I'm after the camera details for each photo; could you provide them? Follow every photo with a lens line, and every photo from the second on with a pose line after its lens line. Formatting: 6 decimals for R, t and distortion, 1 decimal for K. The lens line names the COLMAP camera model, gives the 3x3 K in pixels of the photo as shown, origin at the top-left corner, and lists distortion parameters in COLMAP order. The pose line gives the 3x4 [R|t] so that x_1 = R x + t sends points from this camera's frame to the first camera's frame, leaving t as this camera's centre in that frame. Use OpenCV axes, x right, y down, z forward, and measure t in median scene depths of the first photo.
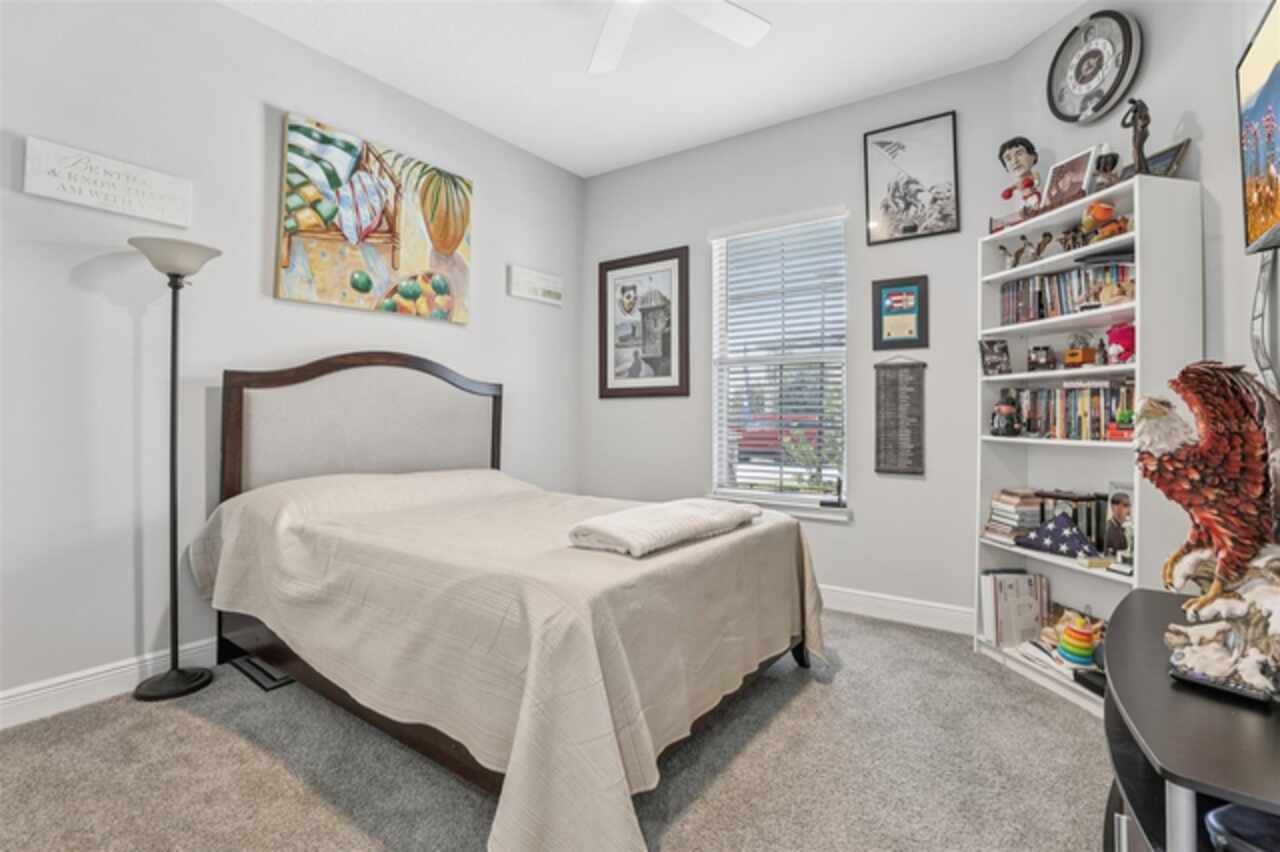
lens RADIAL K [[586.0, 0, 634.0], [0, 586.0, 418.5], [0, 0, 1]] dist [-0.023382, 0.000832]
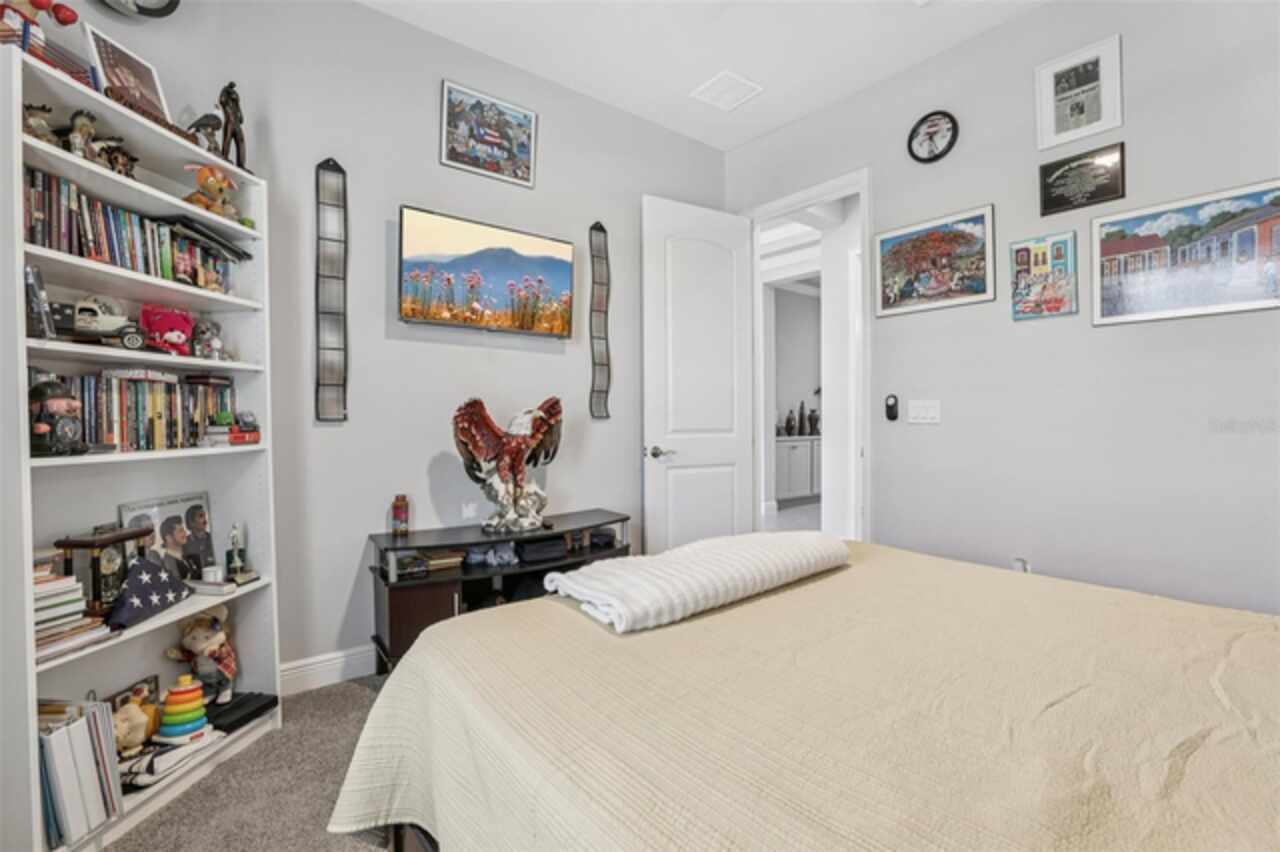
lens RADIAL K [[586.0, 0, 634.0], [0, 586.0, 418.5], [0, 0, 1]] dist [-0.023382, 0.000832]
pose [[-0.961937, -0.004839, 0.273230, -0.028348], [-0.001764, 0.999932, 0.011496, -0.013595], [-0.273267, 0.010577, -0.961880, 1.554713]]
